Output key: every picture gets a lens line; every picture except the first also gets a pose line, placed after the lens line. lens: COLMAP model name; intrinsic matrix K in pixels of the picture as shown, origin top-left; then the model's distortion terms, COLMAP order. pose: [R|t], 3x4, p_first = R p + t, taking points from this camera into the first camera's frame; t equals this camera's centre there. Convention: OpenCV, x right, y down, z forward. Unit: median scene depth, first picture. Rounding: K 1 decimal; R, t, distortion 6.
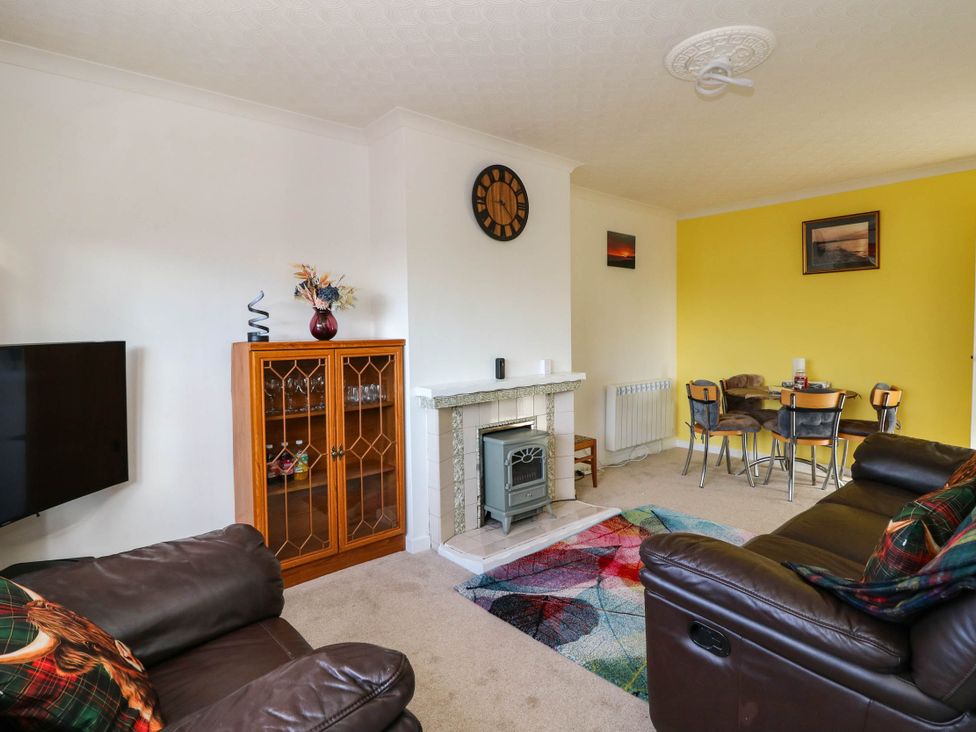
lens RADIAL K [[520.9, 0, 477.4], [0, 520.9, 361.1], [0, 0, 1]] dist [-0.003442, -0.000209]
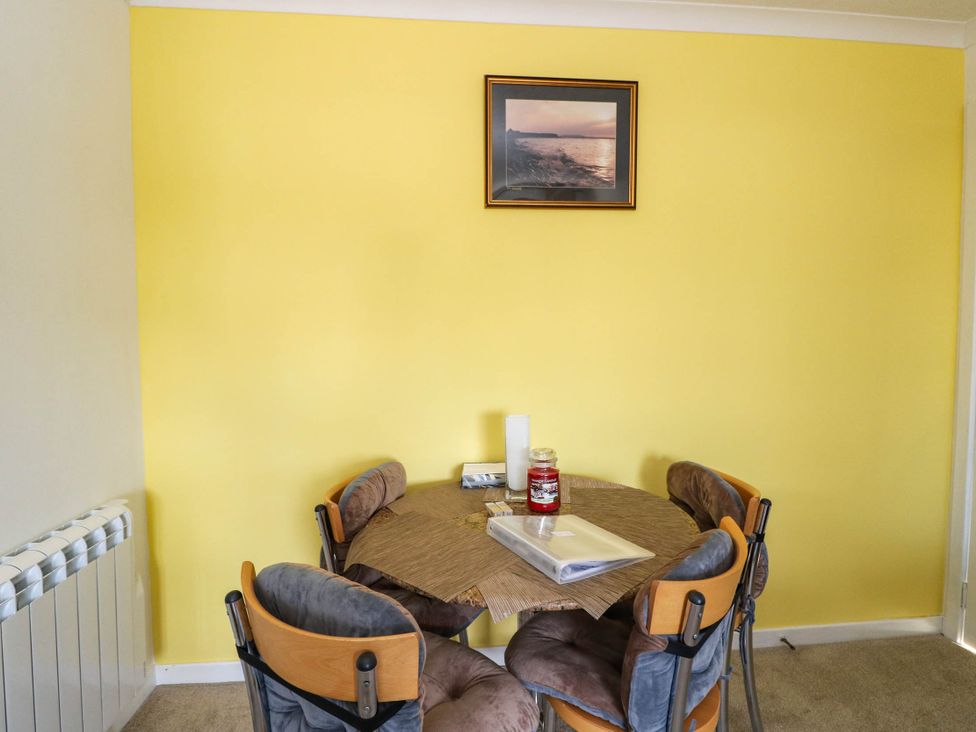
lens RADIAL K [[507.3, 0, 491.7], [0, 507.3, 356.5], [0, 0, 1]] dist [0.005556, -0.015579]
pose [[0.557505, -0.039412, 0.829238, 0.385931], [0.044481, 0.998856, 0.017568, -0.072137], [-0.828981, 0.027091, 0.558620, 1.041965]]
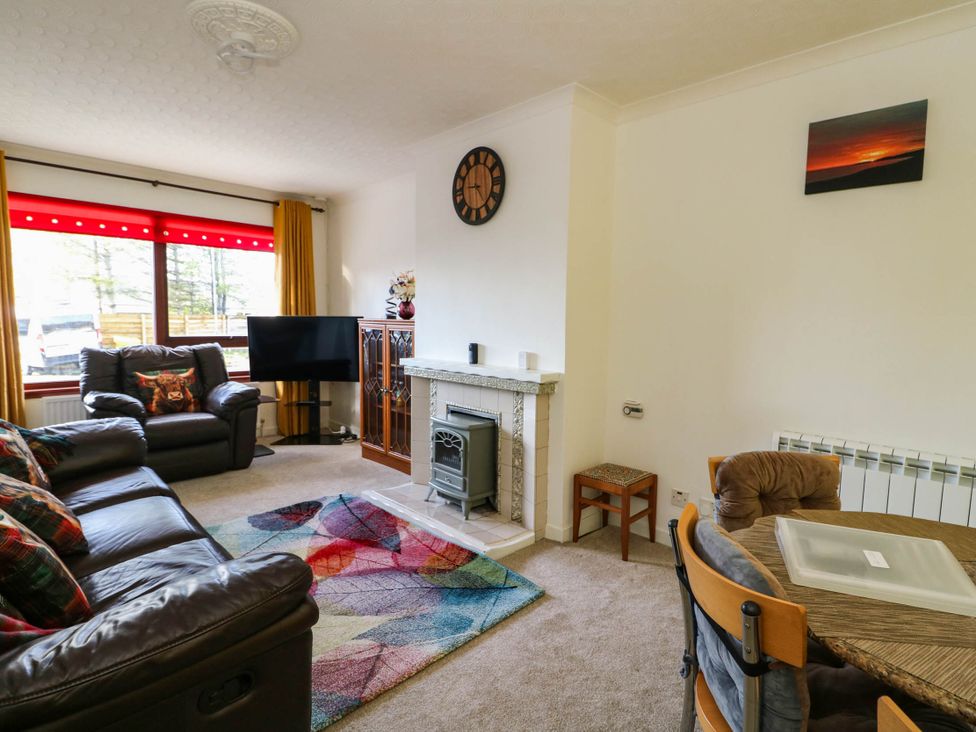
lens RADIAL K [[507.3, 0, 491.7], [0, 507.3, 356.5], [0, 0, 1]] dist [0.005556, -0.015579]
pose [[0.086247, 0.093618, -0.991865, 1.011680], [-0.079143, 0.993073, 0.086850, -0.067151], [0.993125, 0.071009, 0.093059, 0.939557]]
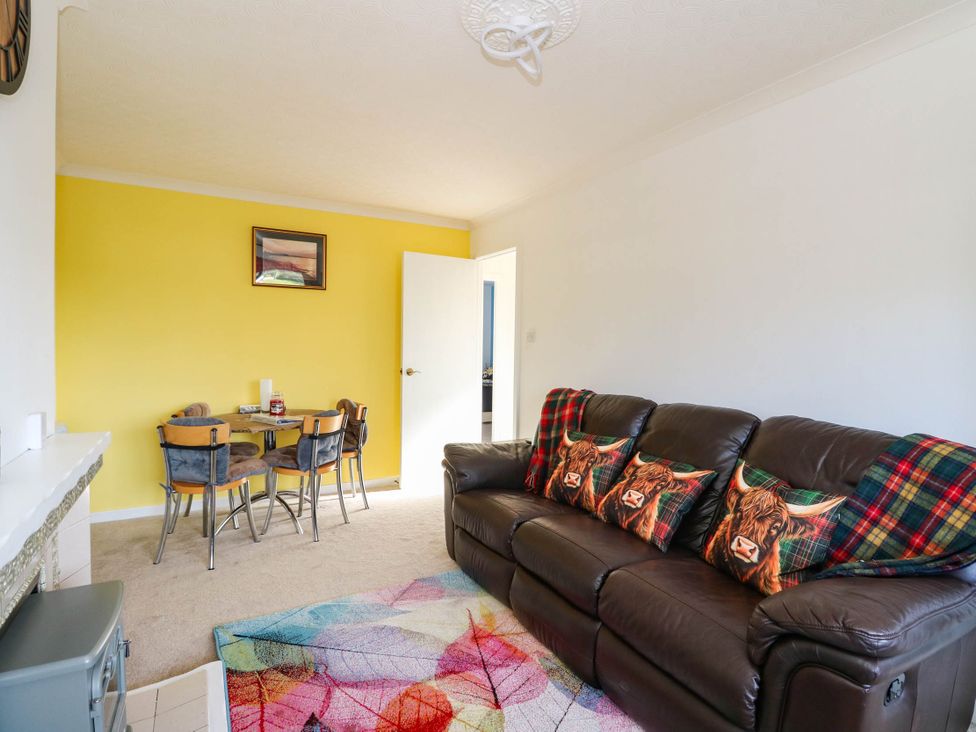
lens RADIAL K [[507.3, 0, 491.7], [0, 507.3, 356.5], [0, 0, 1]] dist [0.005556, -0.015579]
pose [[0.164735, -0.005823, 0.986321, -0.224413], [0.040897, 0.999163, -0.000932, -0.035695], [-0.985490, 0.040491, 0.164836, 0.616674]]
